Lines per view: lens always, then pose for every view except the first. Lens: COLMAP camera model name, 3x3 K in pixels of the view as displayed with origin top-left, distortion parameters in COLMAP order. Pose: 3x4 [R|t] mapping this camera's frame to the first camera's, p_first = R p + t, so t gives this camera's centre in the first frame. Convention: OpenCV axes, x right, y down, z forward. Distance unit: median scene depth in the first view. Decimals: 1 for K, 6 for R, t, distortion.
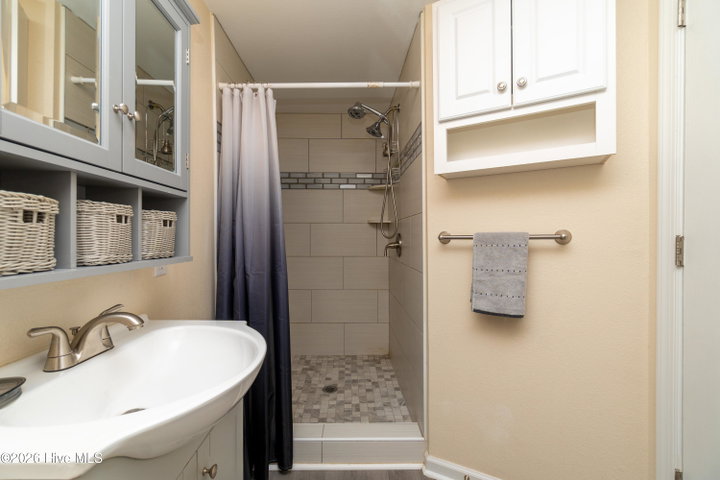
lens RADIAL K [[309.7, 0, 353.9], [0, 309.7, 241.4], [0, 0, 1]] dist [-0.008201, 0.002921]
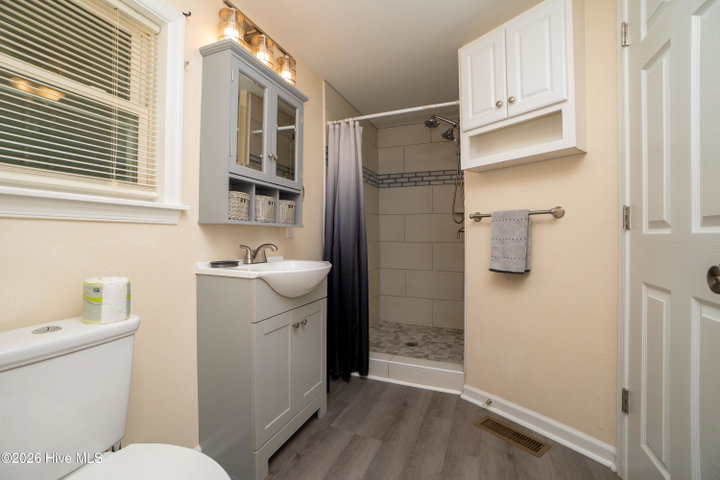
lens RADIAL K [[309.7, 0, 363.1], [0, 309.7, 234.9], [0, 0, 1]] dist [-0.008201, 0.002921]
pose [[0.926461, 0.002664, -0.376381, 0.375108], [-0.009431, 0.999825, -0.016136, 0.097913], [0.376272, 0.018499, 0.926325, -0.432328]]
